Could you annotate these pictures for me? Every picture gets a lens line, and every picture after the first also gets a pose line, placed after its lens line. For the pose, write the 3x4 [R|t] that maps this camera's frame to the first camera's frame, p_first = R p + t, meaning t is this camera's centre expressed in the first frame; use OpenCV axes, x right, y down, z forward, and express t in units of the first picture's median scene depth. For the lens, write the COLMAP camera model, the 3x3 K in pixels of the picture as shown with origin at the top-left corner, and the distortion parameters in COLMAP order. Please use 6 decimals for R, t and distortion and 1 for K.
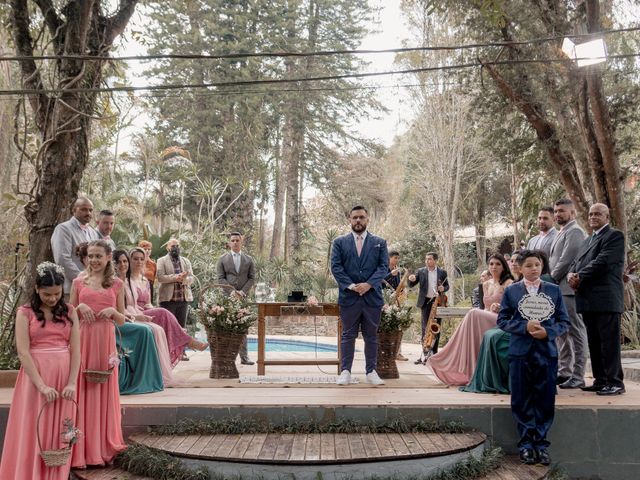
lens RADIAL K [[764.4, 0, 320.0], [0, 764.4, 240.0], [0, 0, 1]] dist [0.008207, 0.023358]
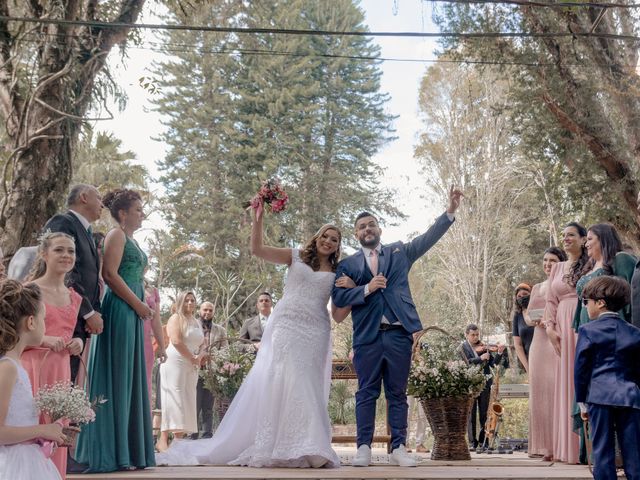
lens RADIAL K [[742.3, 0, 320.0], [0, 742.3, 240.0], [0, 0, 1]] dist [0.020520, 0.005565]
pose [[0.999814, -0.009892, -0.016528, -0.014735], [0.007126, 0.987135, -0.159730, 0.039876], [0.017896, 0.159582, 0.987022, 0.117156]]
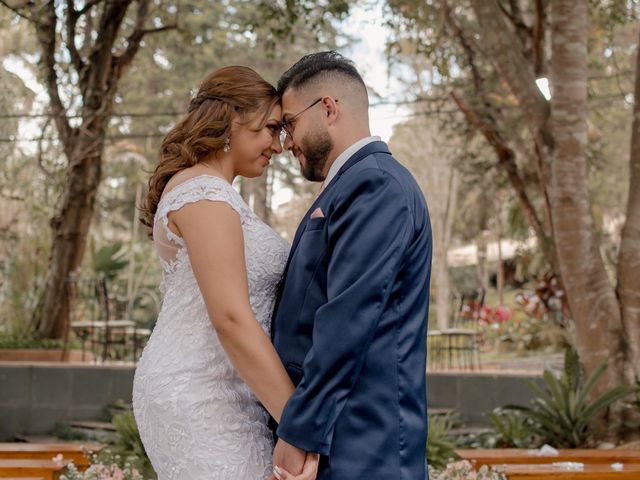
lens RADIAL K [[1073.0, 0, 322.7], [0, 1073.0, 226.1], [0, 0, 1]] dist [-0.004282, 0.002563]
pose [[0.999441, 0.020129, 0.026680, -0.001961], [-0.019303, 0.999337, -0.030863, 0.006365], [-0.027283, 0.030331, 0.999167, -0.316962]]
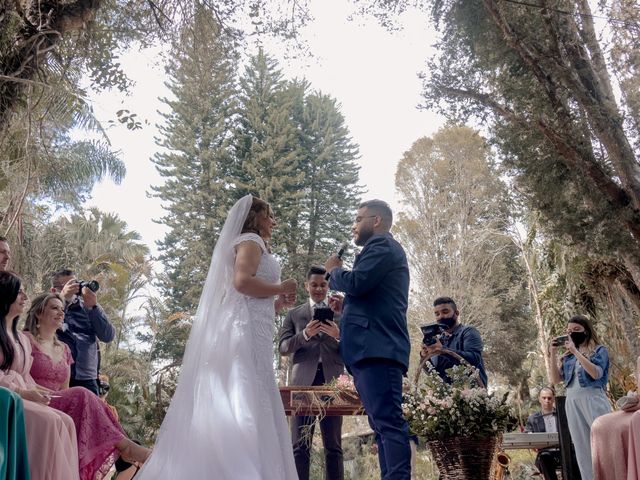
lens RADIAL K [[640.2, 0, 321.8], [0, 640.2, 252.8], [0, 0, 1]] dist [-0.009617, -0.003248]
pose [[0.999937, -0.005169, 0.009963, -0.015245], [0.007658, 0.963133, -0.268918, 0.055613], [-0.008206, 0.268977, 0.963112, 0.234222]]
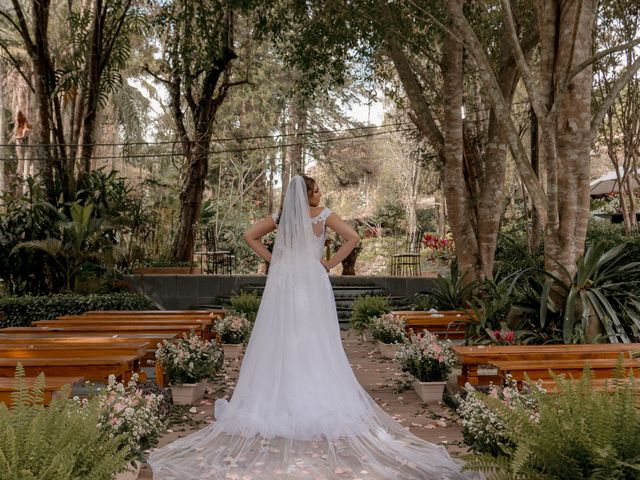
lens RADIAL K [[742.3, 0, 320.0], [0, 742.3, 240.0], [0, 0, 1]] dist [0.020520, 0.005565]
pose [[0.999990, 0.004473, 0.000241, 0.002526], [-0.004479, 0.998713, 0.050515, -0.009358], [-0.000015, -0.050515, 0.998723, -0.496679]]
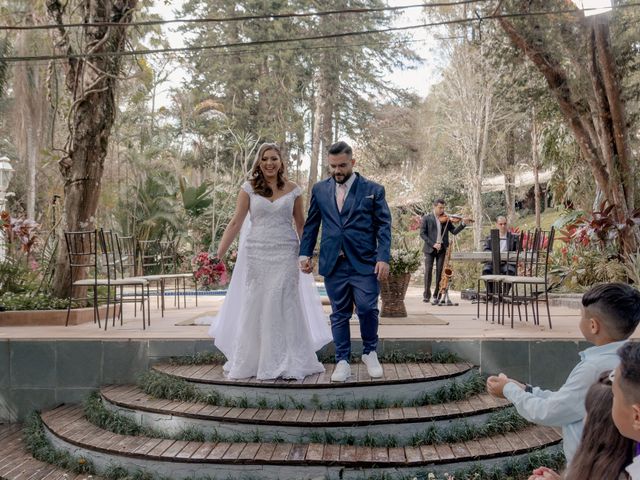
lens RADIAL K [[754.1, 0, 320.0], [0, 754.1, 240.0], [0, 0, 1]] dist [0.008510, -0.019165]
pose [[0.998487, -0.009586, -0.054143, 0.019119], [0.013125, 0.997773, 0.065397, 0.000985], [0.053395, -0.066009, 0.996389, -0.025812]]
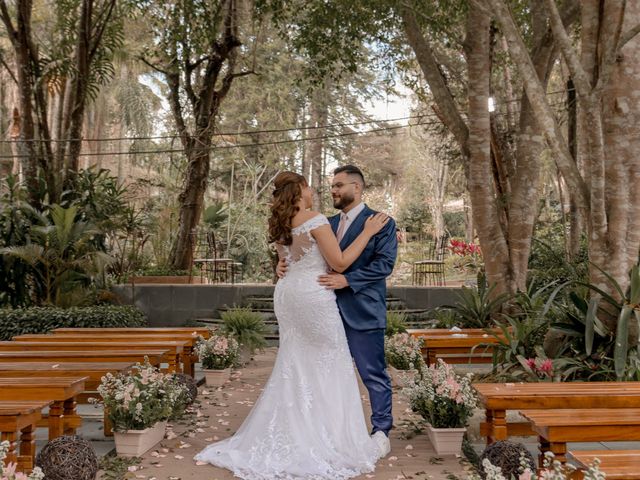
lens RADIAL K [[774.2, 0, 322.9], [0, 774.2, 226.4], [0, 0, 1]] dist [0.016854, 0.021189]
pose [[0.999592, 0.002786, -0.028424, 0.016521], [-0.002045, 0.999659, 0.026052, -0.006916], [0.028487, -0.025983, 0.999256, -0.439608]]
